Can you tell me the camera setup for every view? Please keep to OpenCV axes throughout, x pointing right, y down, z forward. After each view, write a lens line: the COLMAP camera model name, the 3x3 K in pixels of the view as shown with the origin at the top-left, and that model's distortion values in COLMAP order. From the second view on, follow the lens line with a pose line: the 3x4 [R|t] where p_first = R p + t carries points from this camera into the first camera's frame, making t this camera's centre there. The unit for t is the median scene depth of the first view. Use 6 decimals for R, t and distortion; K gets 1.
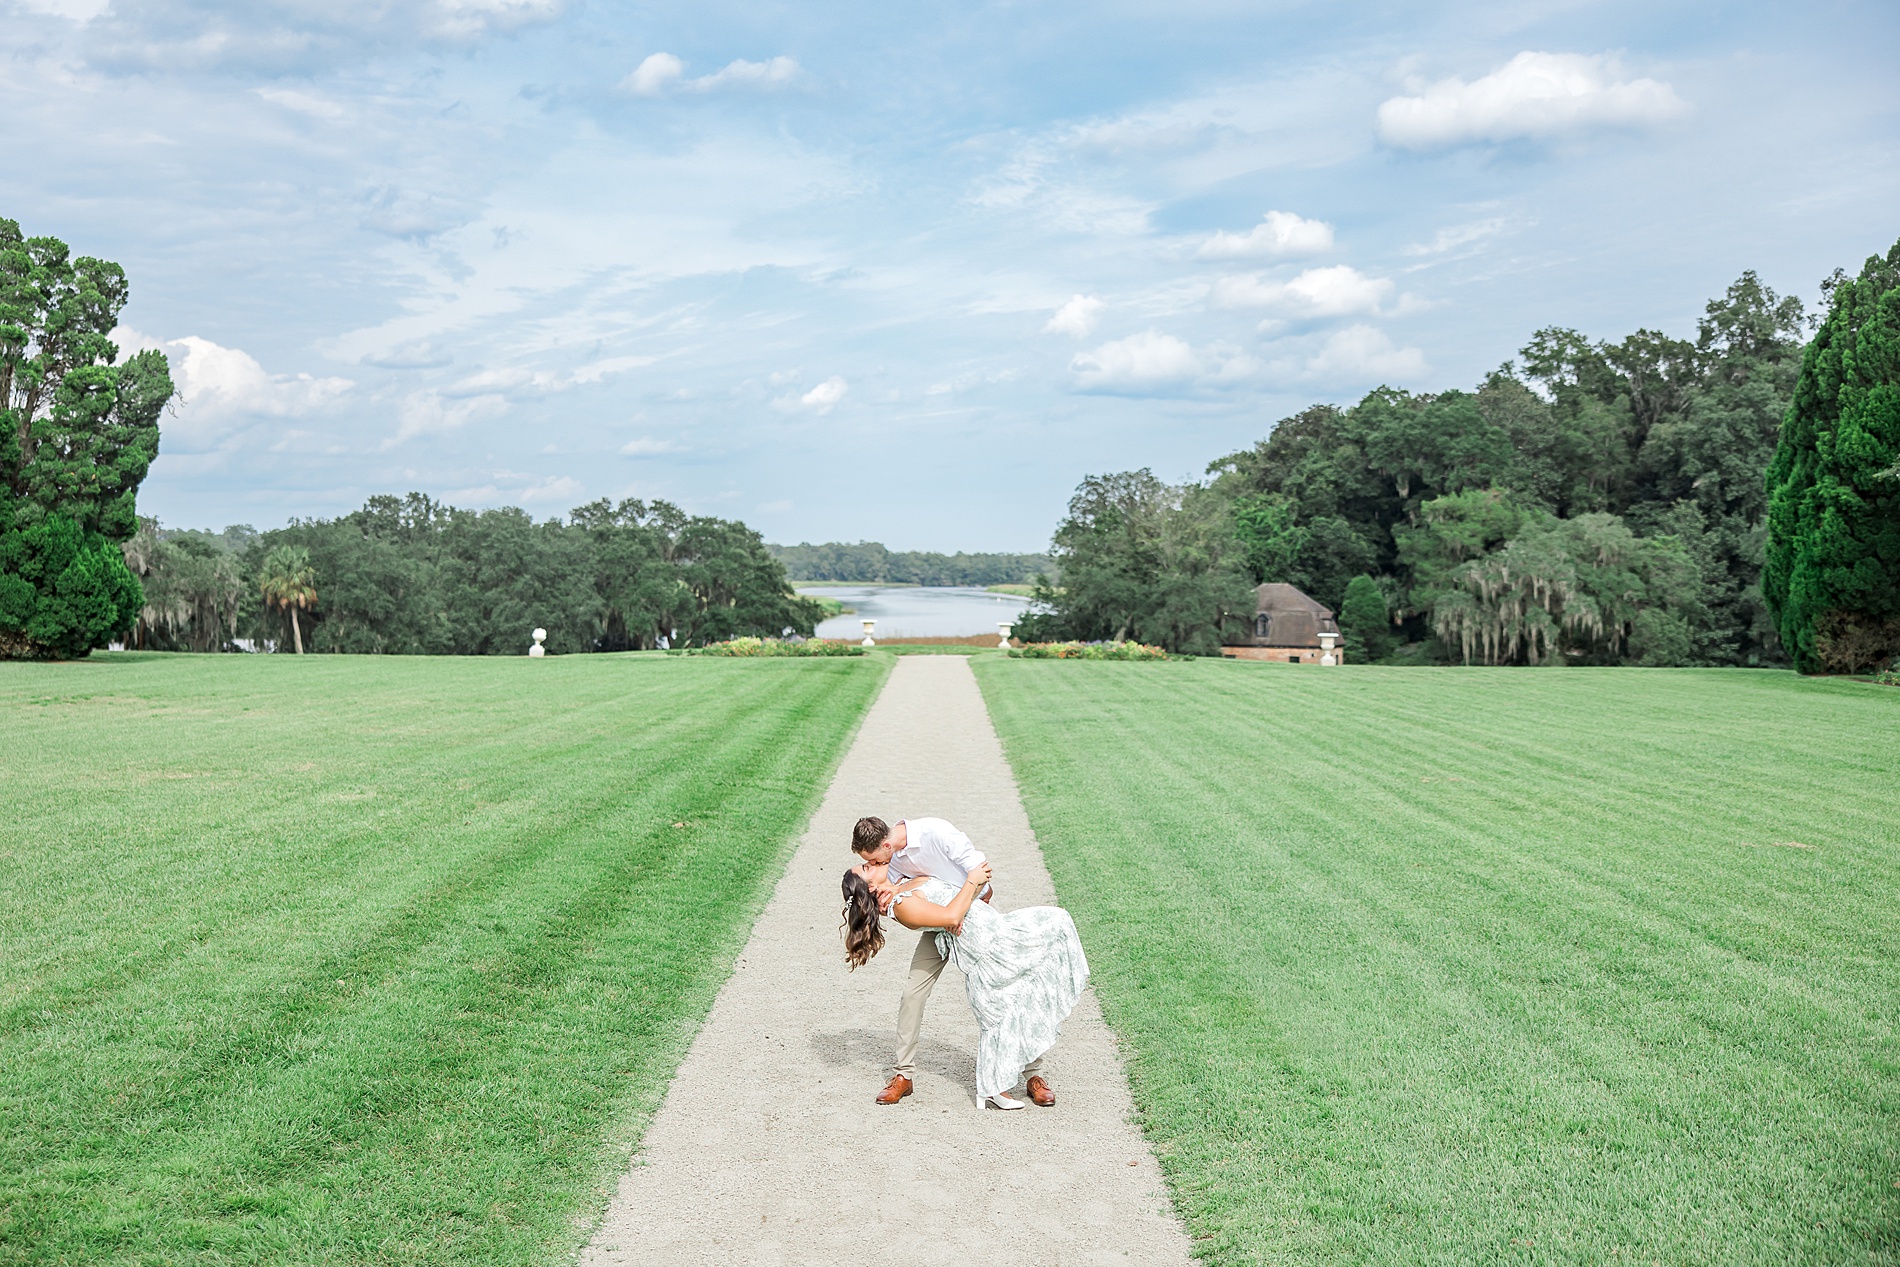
lens RADIAL K [[2950.6, 0, 939.9], [0, 2950.6, 626.9], [0, 0, 1]] dist [-0.016057, 0.000000]
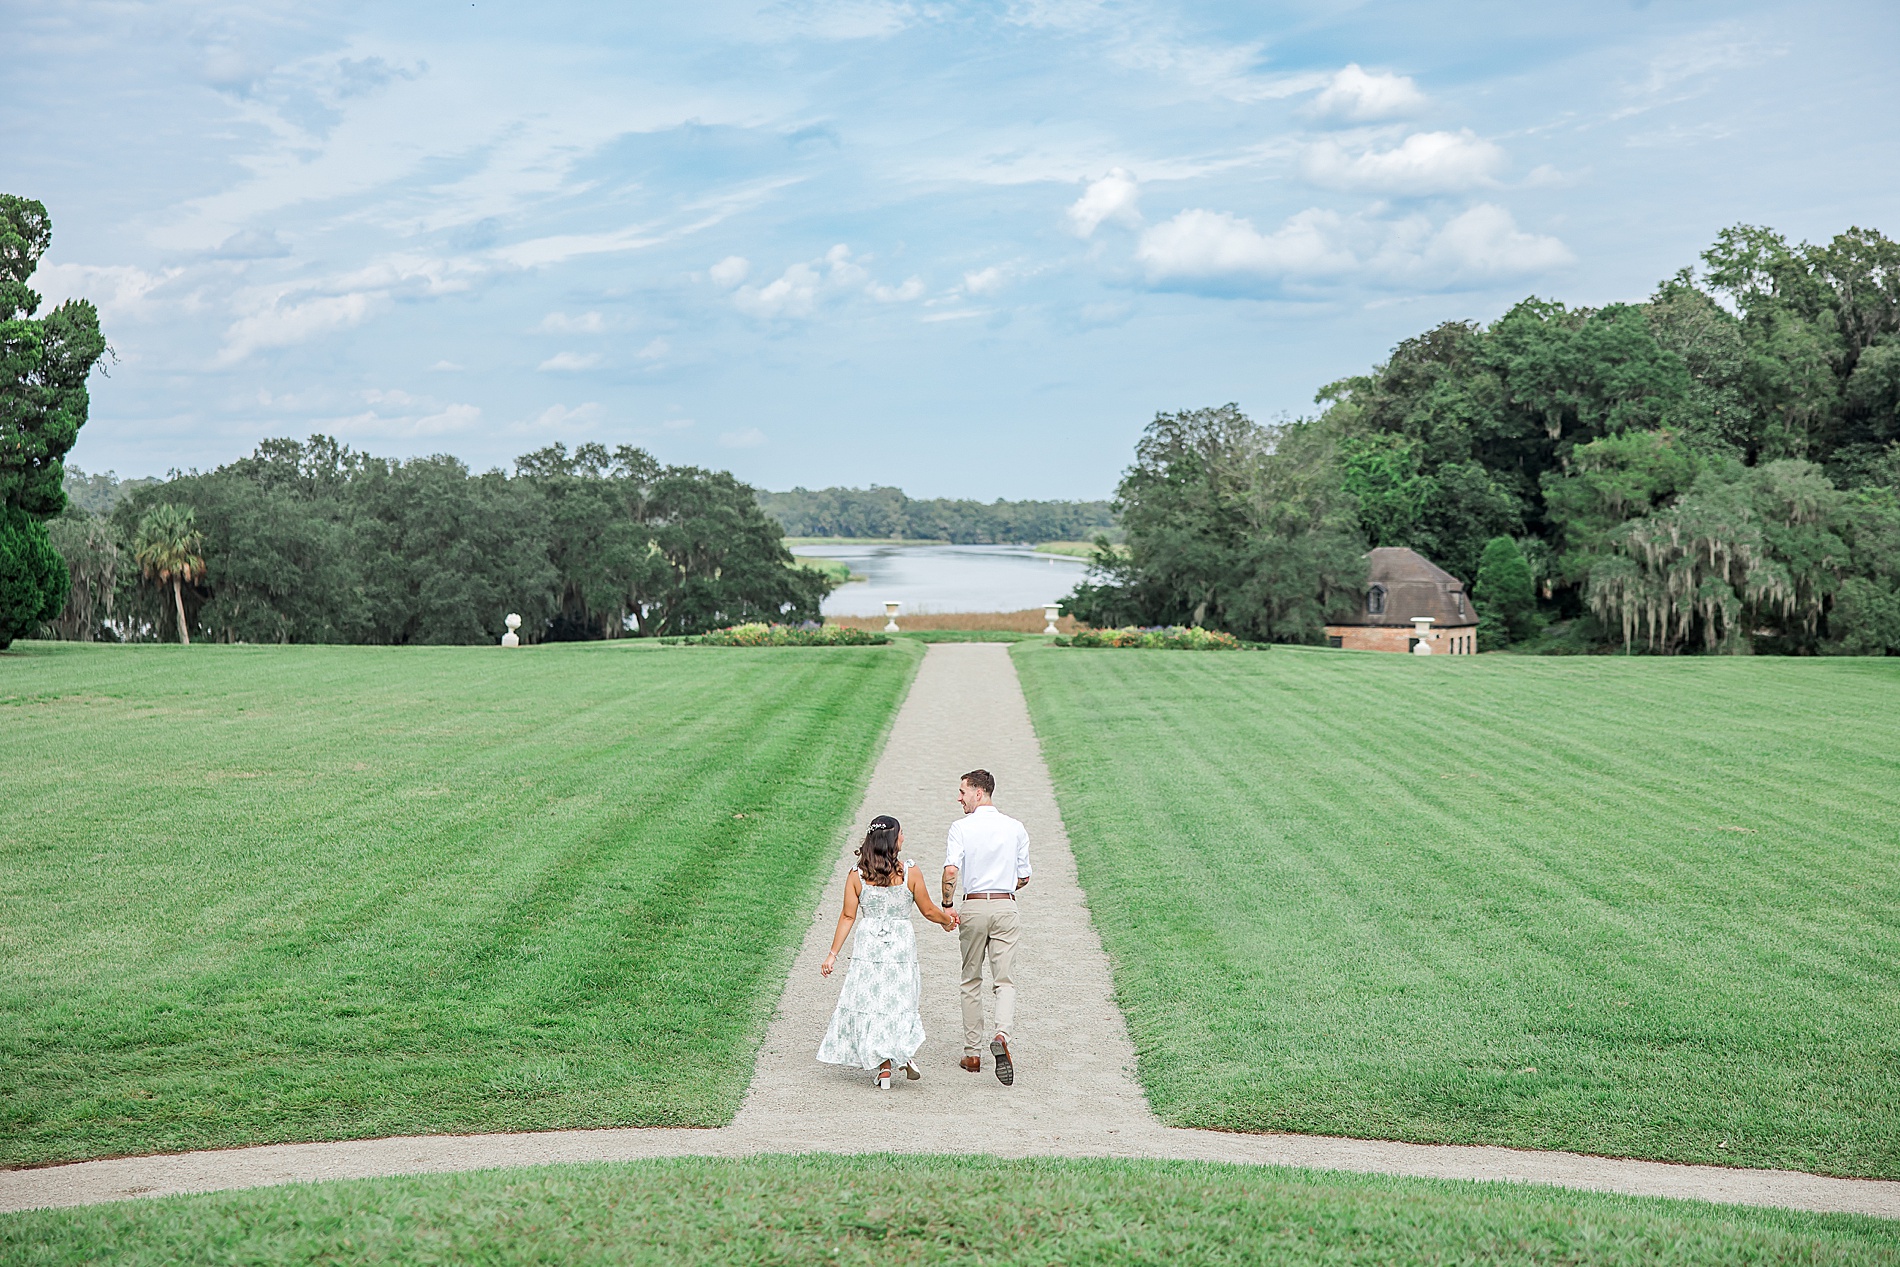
lens RADIAL K [[2323.6, 0, 955.8], [0, 2323.6, 647.1], [0, 0, 1]] dist [0.011672, 0.000000]
pose [[0.999955, -0.002544, -0.009157, 0.000366], [0.002544, 0.999997, -0.000069, 0.012156], [0.009158, 0.000045, 0.999958, 0.363799]]
